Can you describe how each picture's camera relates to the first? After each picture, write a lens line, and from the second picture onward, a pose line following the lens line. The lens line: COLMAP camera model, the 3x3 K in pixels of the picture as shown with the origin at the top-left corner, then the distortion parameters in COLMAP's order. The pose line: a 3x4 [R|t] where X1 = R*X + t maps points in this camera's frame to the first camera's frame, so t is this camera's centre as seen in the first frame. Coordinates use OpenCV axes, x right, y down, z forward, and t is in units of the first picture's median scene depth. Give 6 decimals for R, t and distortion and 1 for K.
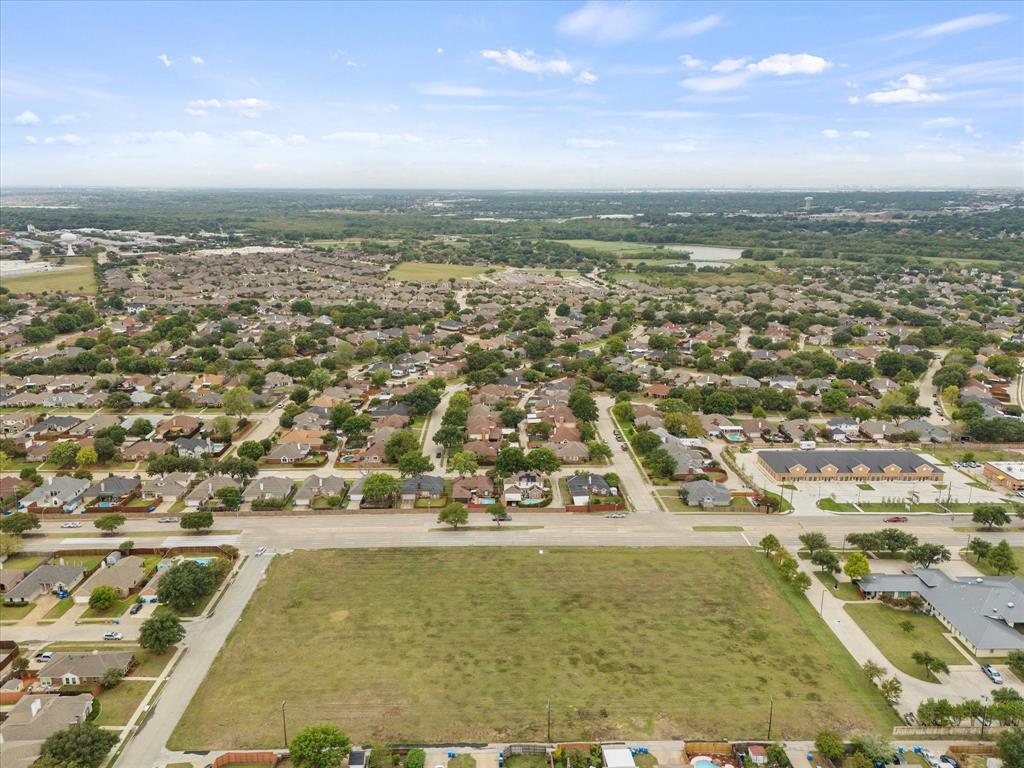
lens RADIAL K [[771.6, 0, 510.3], [0, 771.6, 381.2], [0, 0, 1]] dist [0.088322, -0.099906]
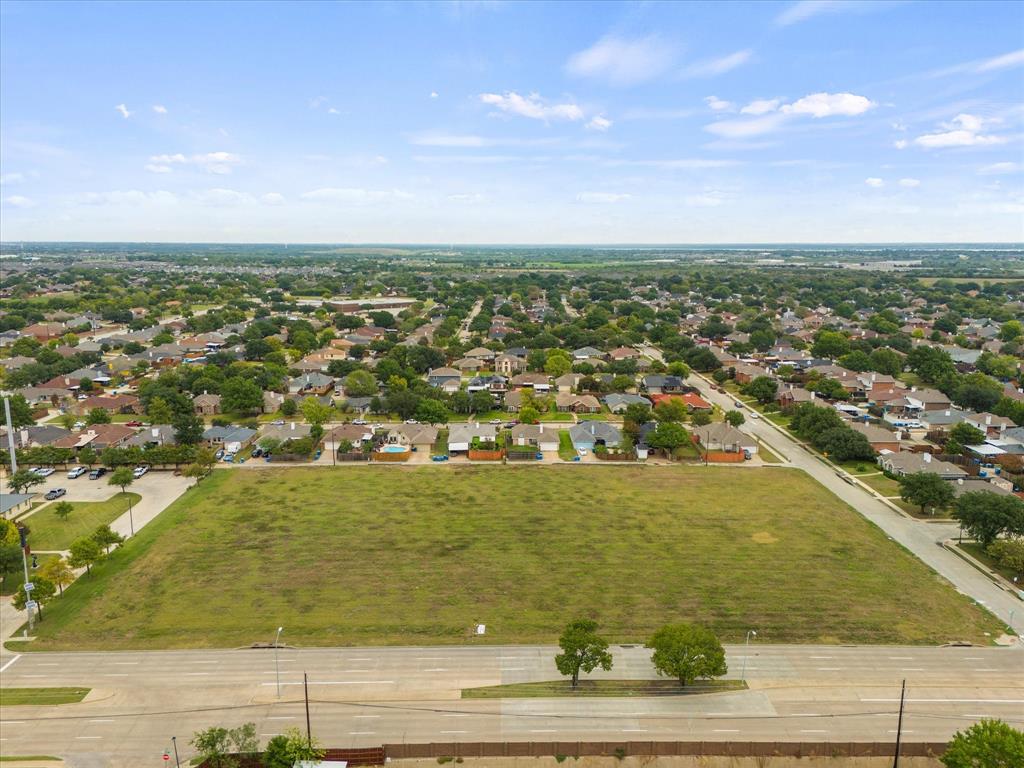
lens RADIAL K [[766.1, 0, 510.4], [0, 766.1, 379.4], [0, 0, 1]] dist [0.088564, -0.092198]
pose [[-0.999883, -0.006204, 0.014016, 0.015522], [0.000197, 0.909158, 0.416451, -0.132433], [-0.015326, 0.416405, -0.909050, 1.389190]]
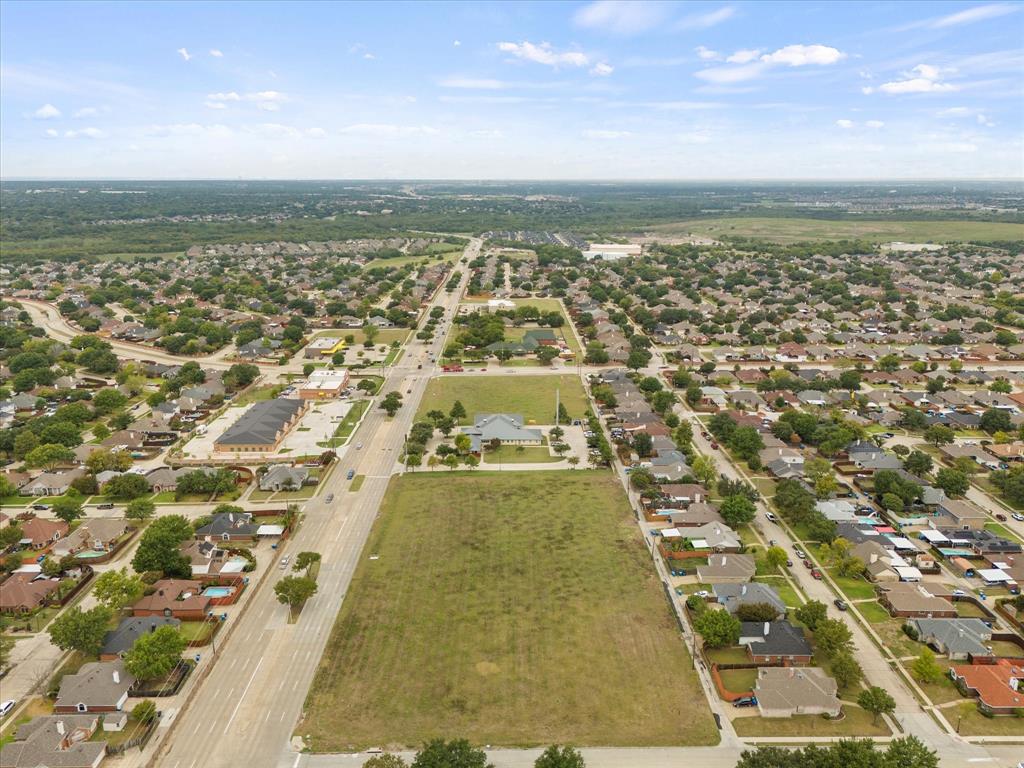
lens RADIAL K [[766.1, 0, 510.4], [0, 766.1, 379.4], [0, 0, 1]] dist [0.088564, -0.092198]
pose [[0.015590, -0.254124, 0.967046, -0.850997], [0.245811, 0.938456, 0.242648, -0.188381], [-0.969192, 0.233928, 0.077097, 0.706547]]
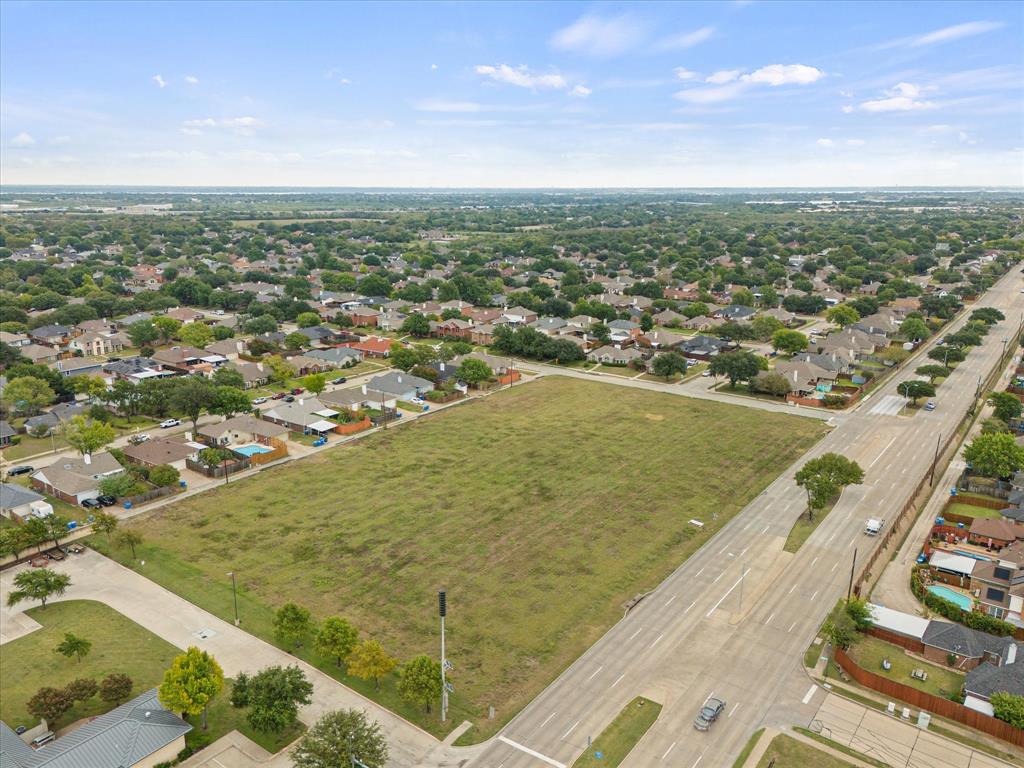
lens RADIAL K [[785.2, 0, 511.4], [0, 785.2, 366.0], [0, 0, 1]] dist [0.100645, -0.111263]
pose [[-0.610960, 0.175200, -0.772032, 0.575662], [-0.198223, 0.910285, 0.363441, -0.081135], [0.766444, 0.375082, -0.521419, 1.166846]]
